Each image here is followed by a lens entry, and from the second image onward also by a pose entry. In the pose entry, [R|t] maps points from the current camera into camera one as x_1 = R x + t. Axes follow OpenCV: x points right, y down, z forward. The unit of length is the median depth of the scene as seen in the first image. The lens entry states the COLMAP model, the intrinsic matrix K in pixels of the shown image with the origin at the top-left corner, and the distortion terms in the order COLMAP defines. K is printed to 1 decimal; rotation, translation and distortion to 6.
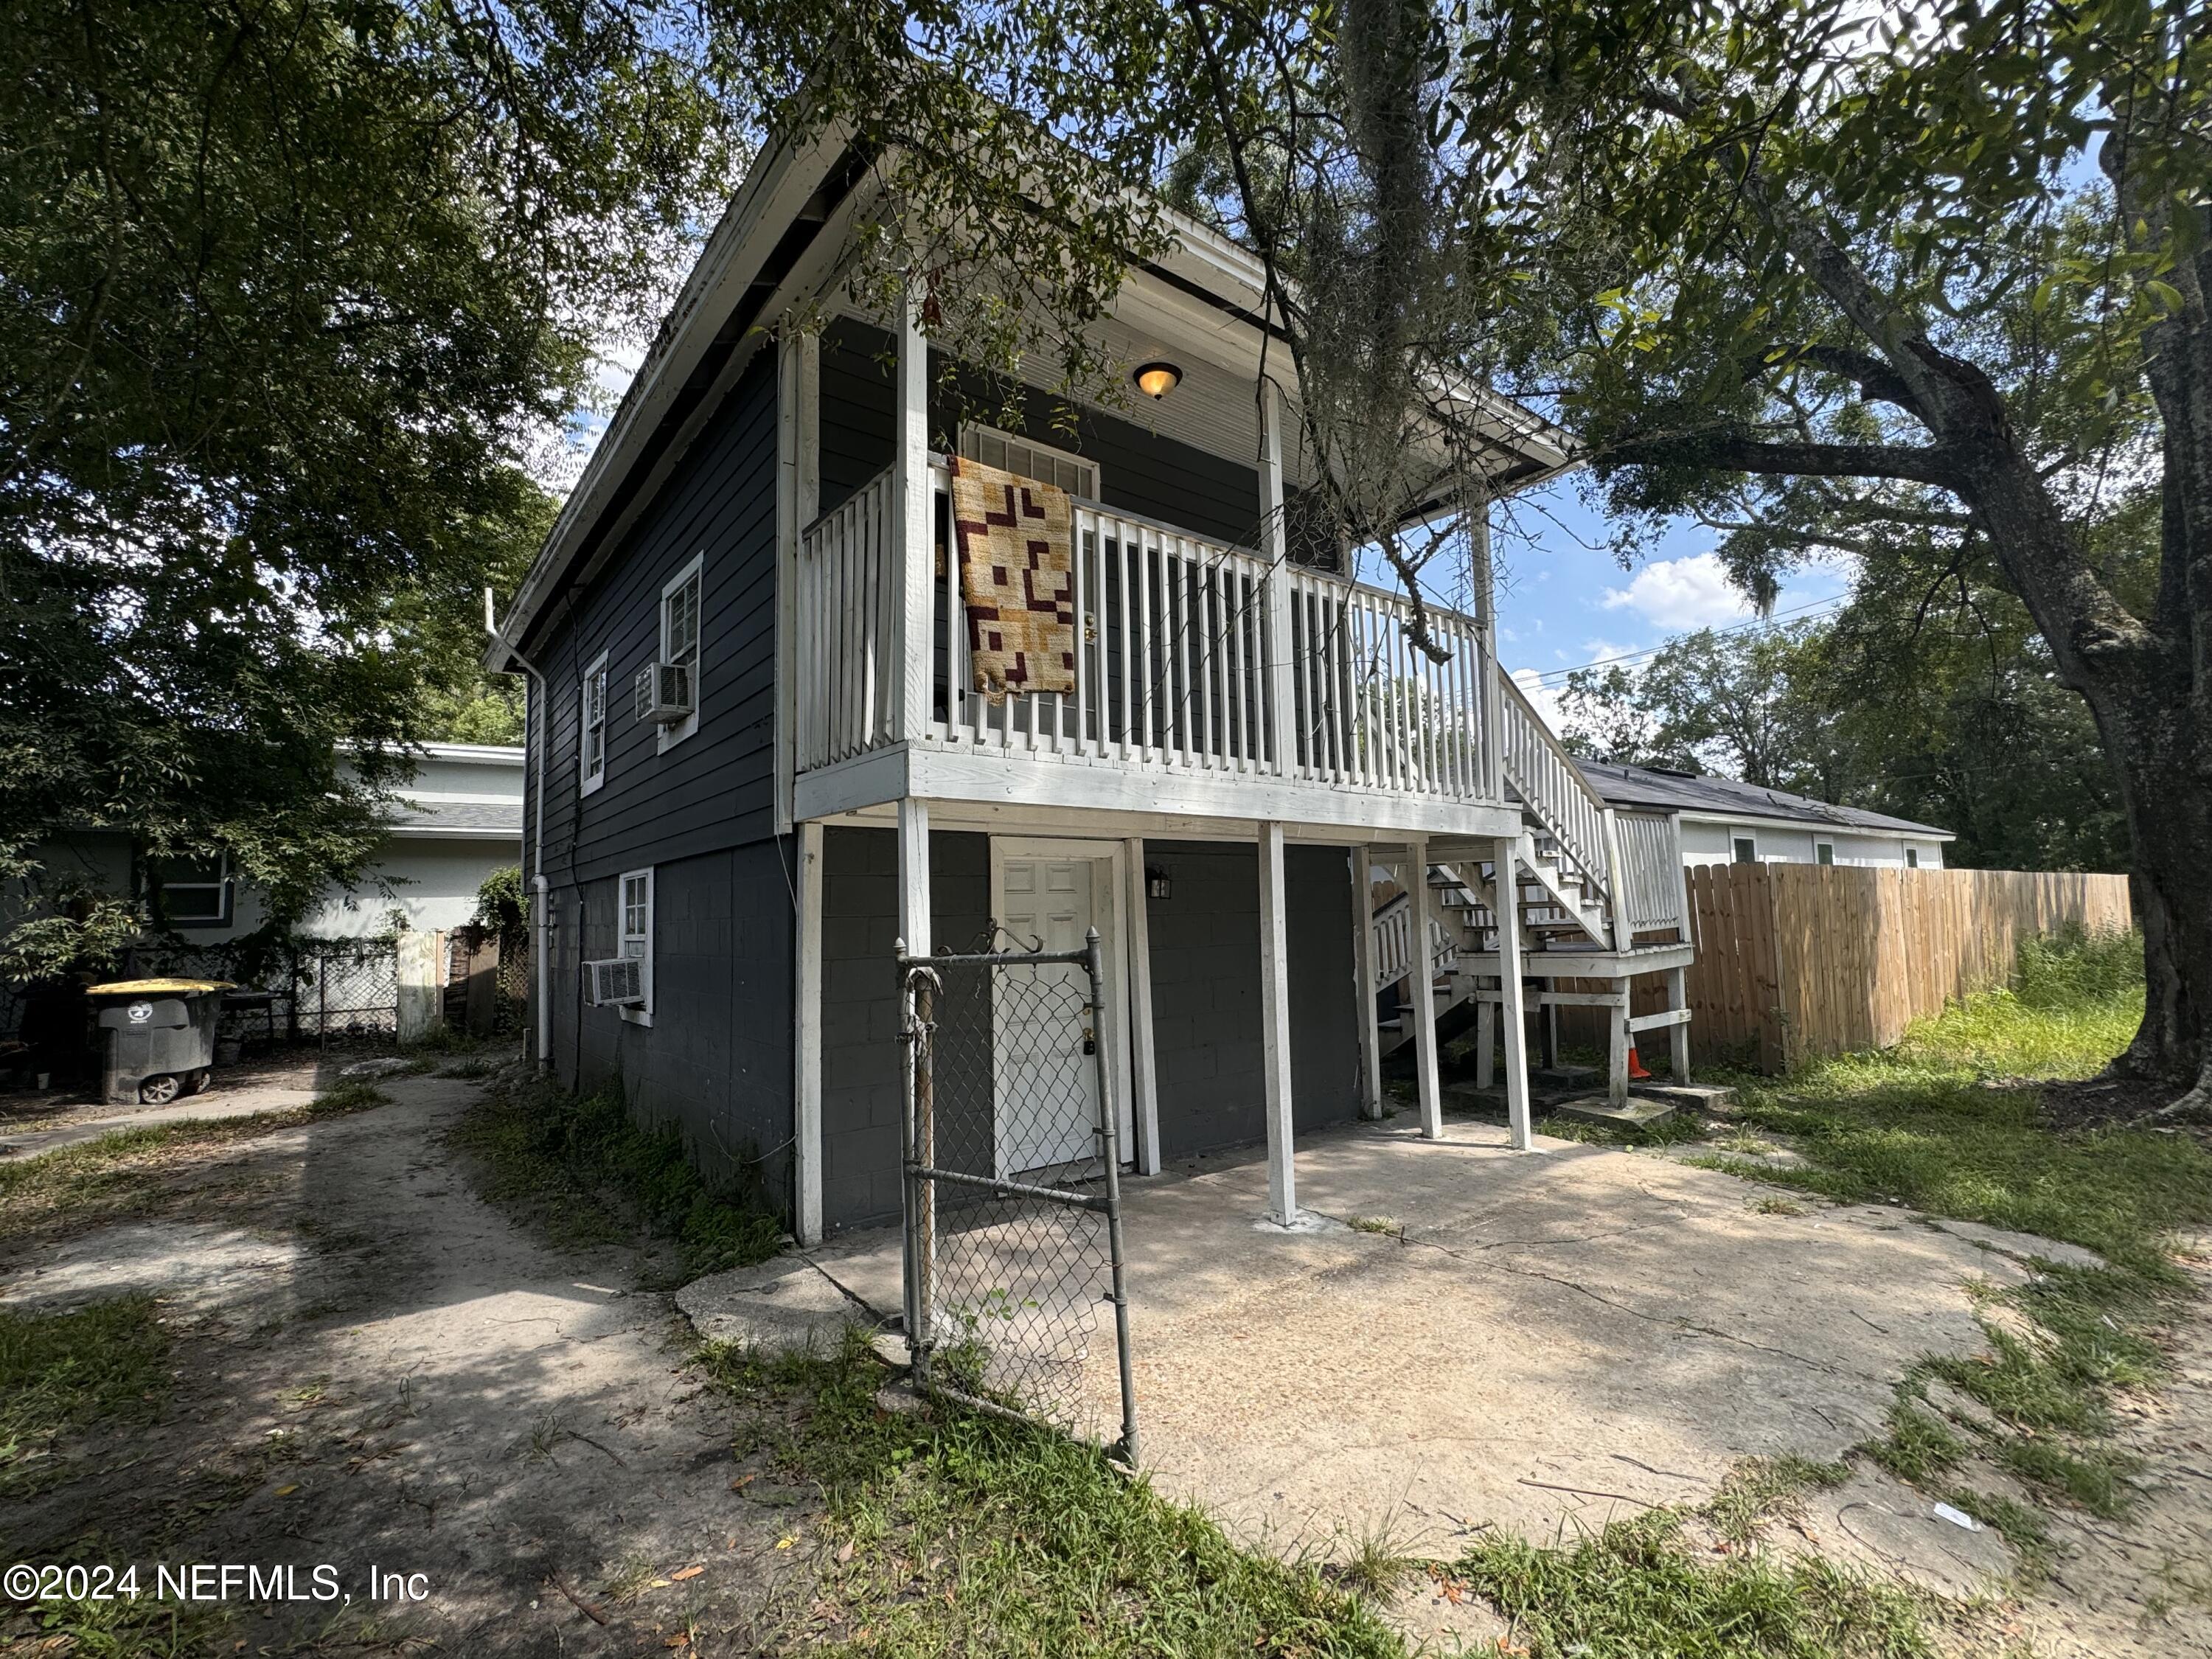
lens RADIAL K [[977.5, 0, 1106.0], [0, 977.5, 829.5], [0, 0, 1]] dist [-0.000458, -0.000104]
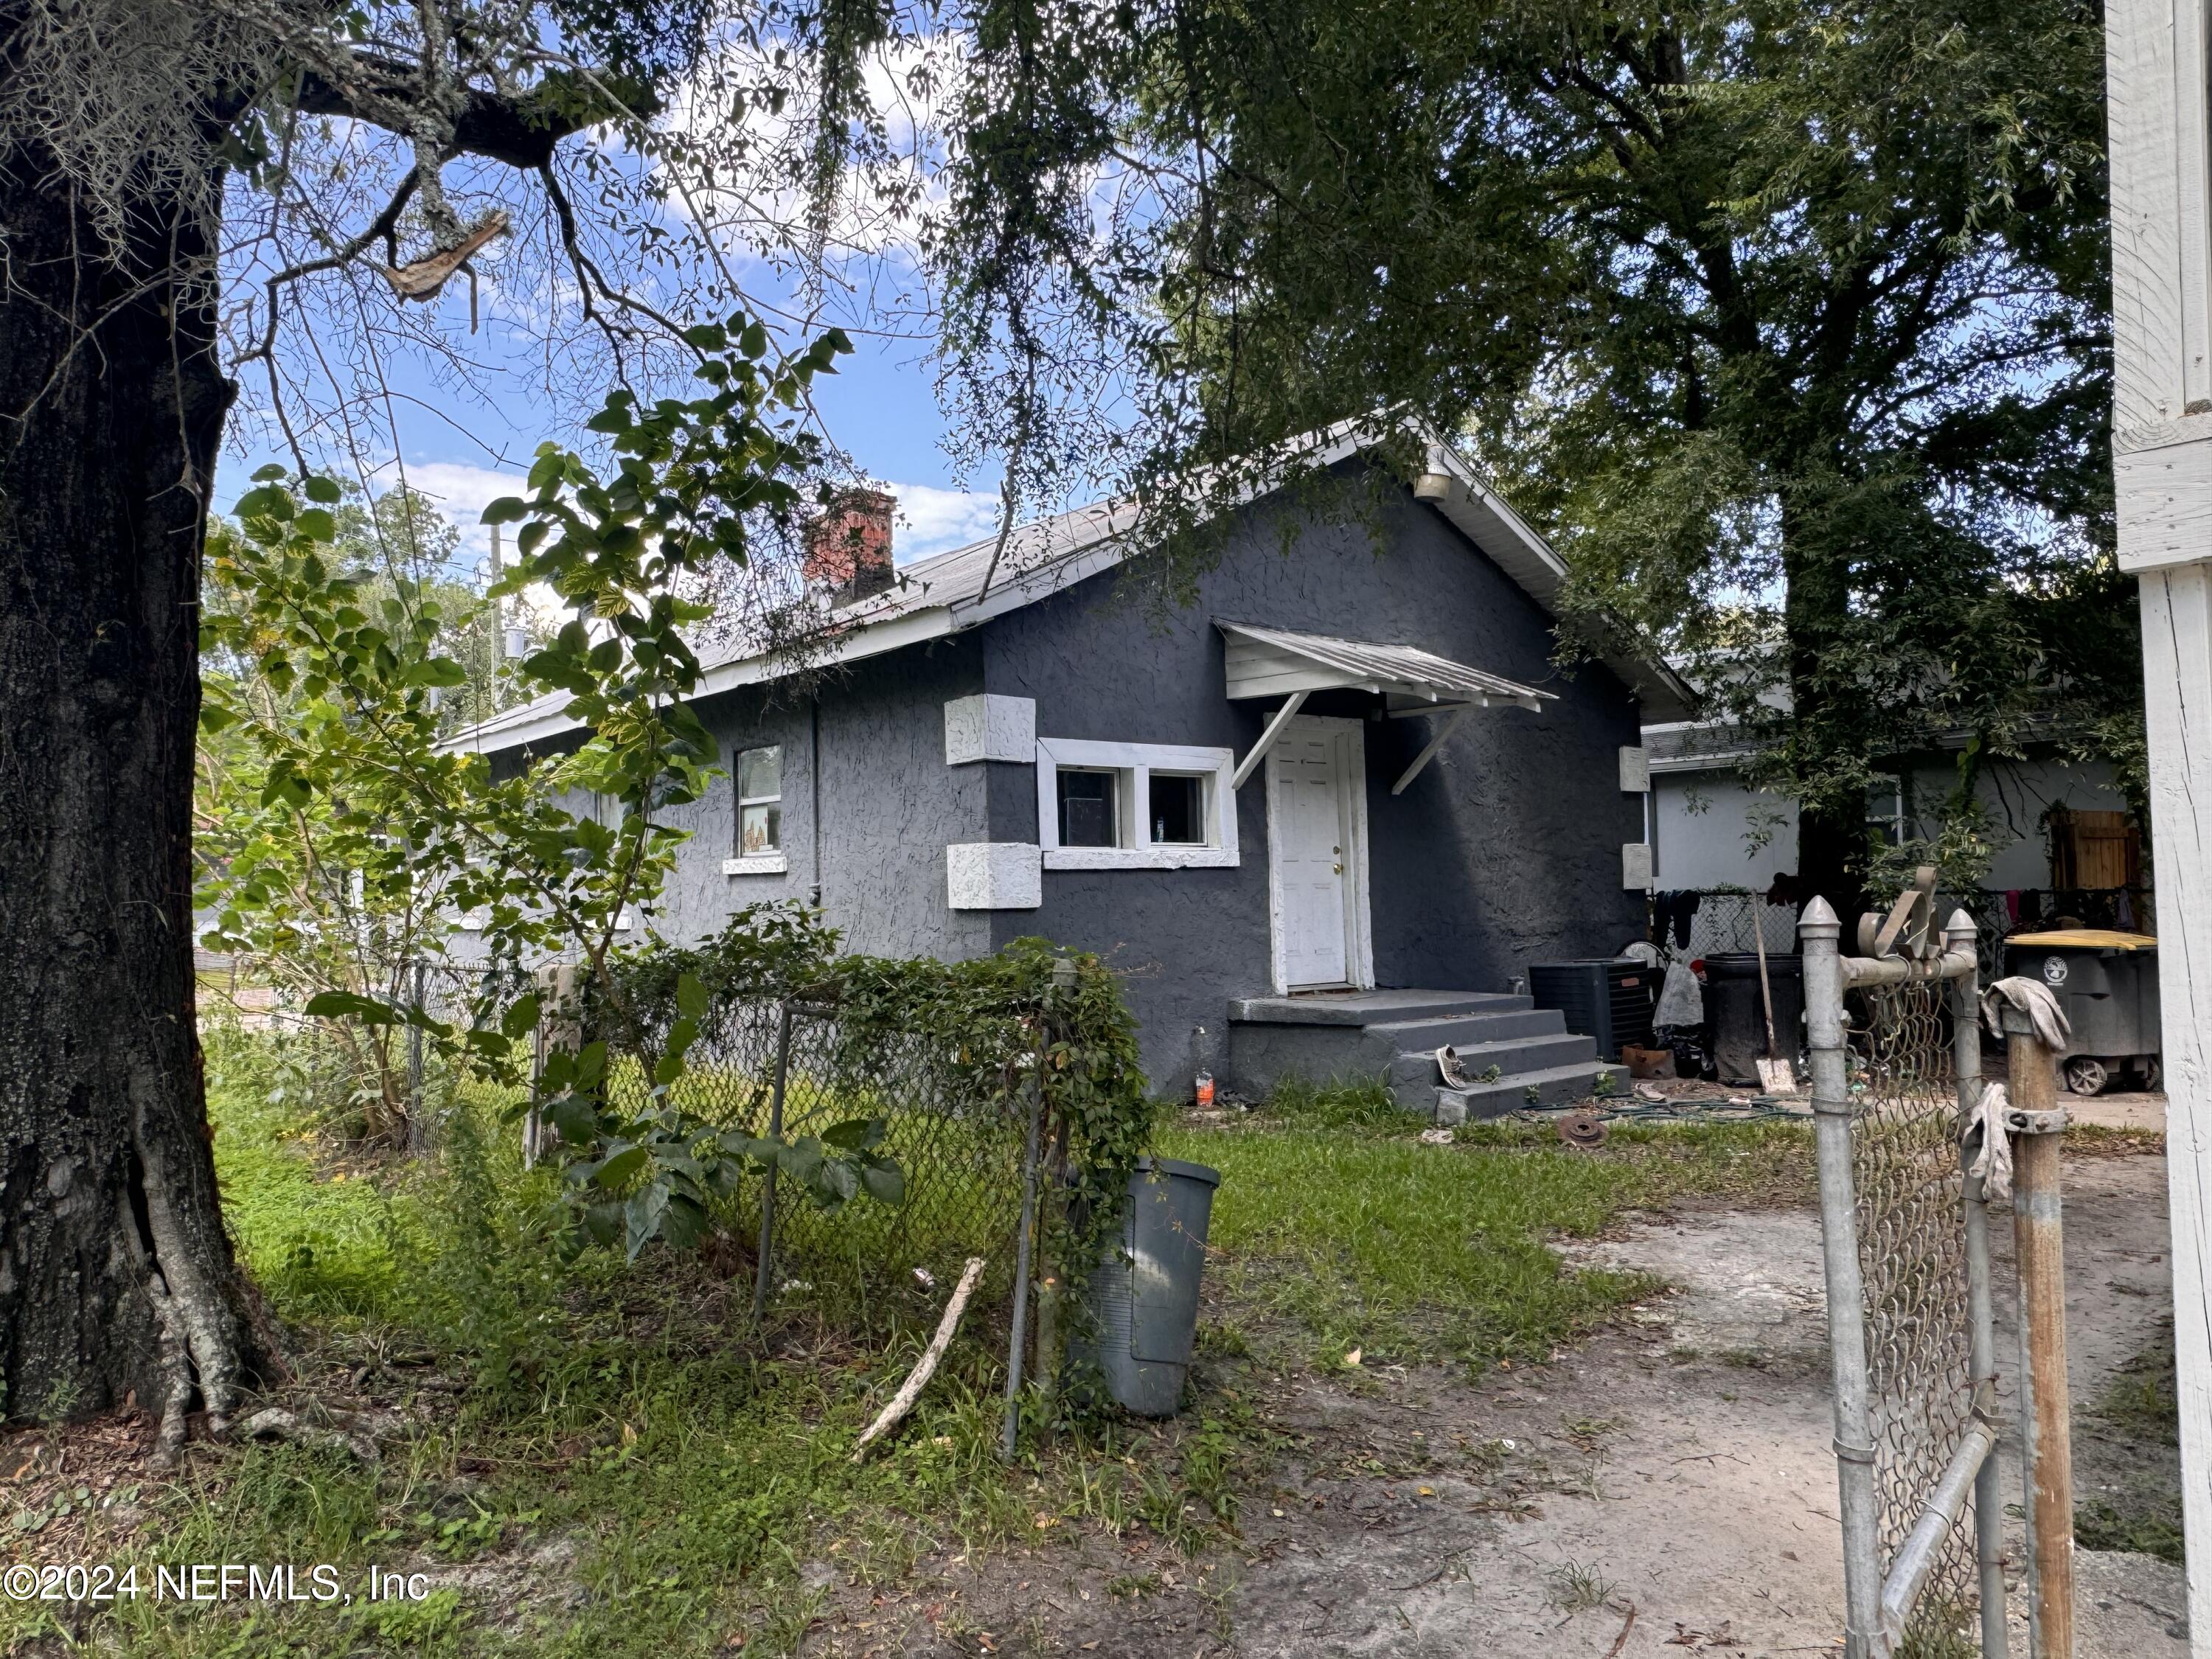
lens RADIAL K [[1546.8, 0, 1106.0], [0, 1546.8, 829.5], [0, 0, 1]] dist [-0.000904, -0.000383]
pose [[0.019645, -0.018593, -0.999634, 0.336129], [0.104805, 0.994357, -0.016435, 0.030272], [0.994299, -0.104443, 0.021483, 0.403572]]
